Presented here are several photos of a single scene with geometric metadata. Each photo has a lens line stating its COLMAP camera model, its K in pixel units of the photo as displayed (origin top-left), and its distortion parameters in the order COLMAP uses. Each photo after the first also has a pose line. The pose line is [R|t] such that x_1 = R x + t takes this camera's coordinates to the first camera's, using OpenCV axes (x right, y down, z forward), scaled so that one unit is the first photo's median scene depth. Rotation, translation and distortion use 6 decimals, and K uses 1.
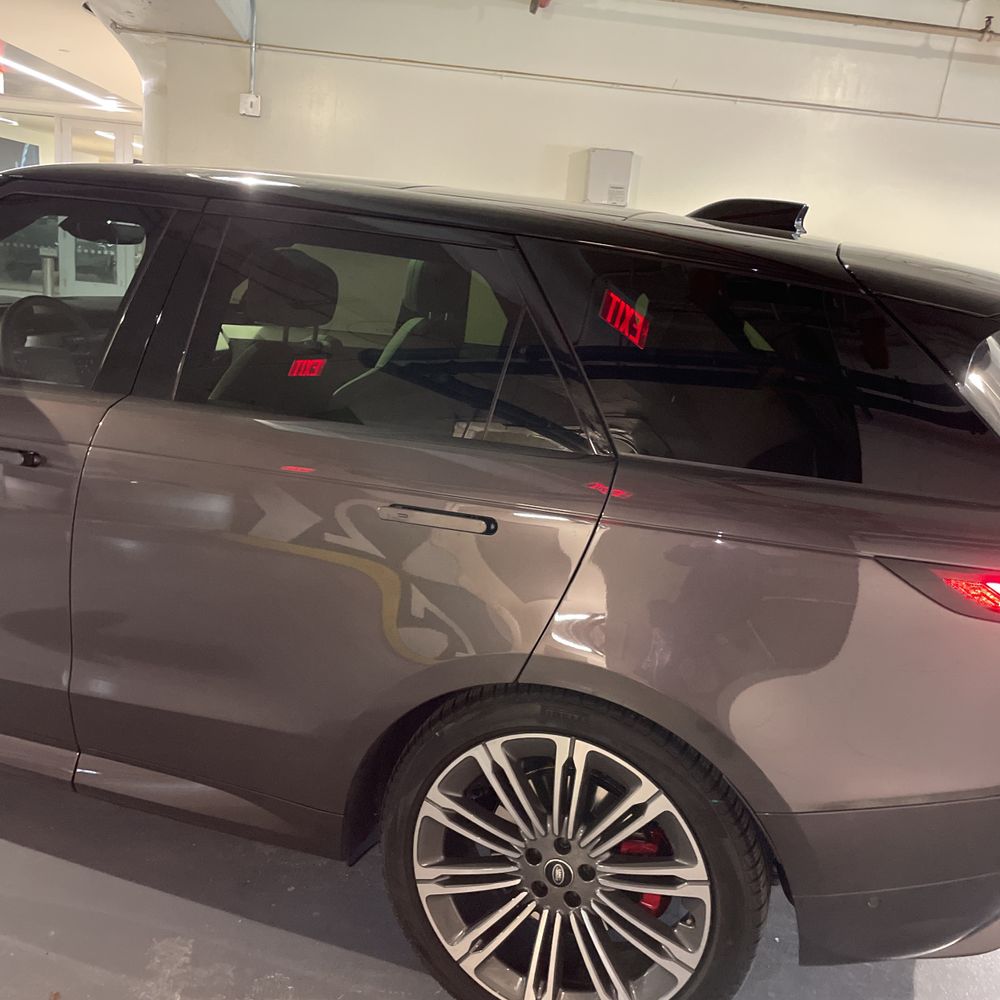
lens RADIAL K [[1030.0, 0, 514.9], [0, 1030.0, 499.5], [0, 0, 1]] dist [-0.018759, 0.000000]
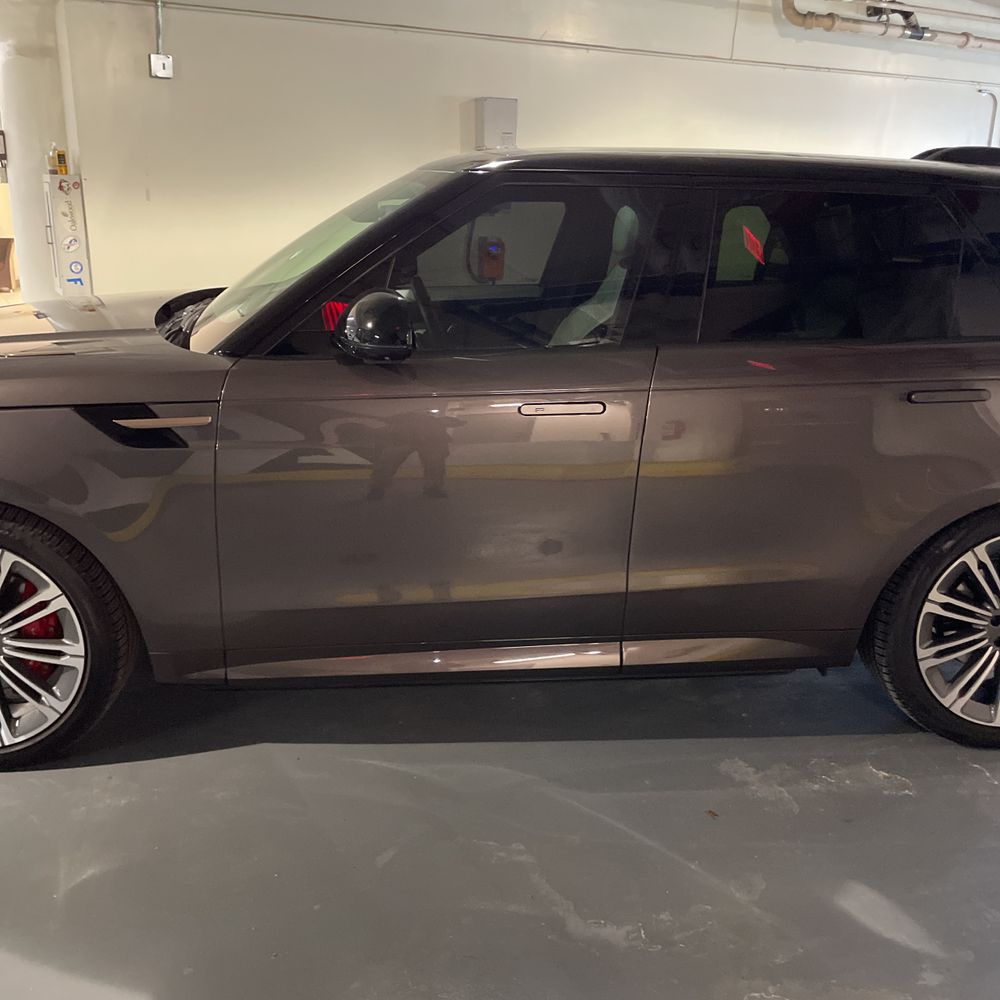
lens RADIAL K [[1030.0, 0, 486.9], [0, 1030.0, 504.0], [0, 0, 1]] dist [-0.018759, 0.000000]
pose [[0.919554, -0.176938, 0.350876, -1.115636], [0.152465, 0.983593, 0.096431, -0.066121], [-0.362181, -0.035177, 0.931444, -0.087595]]
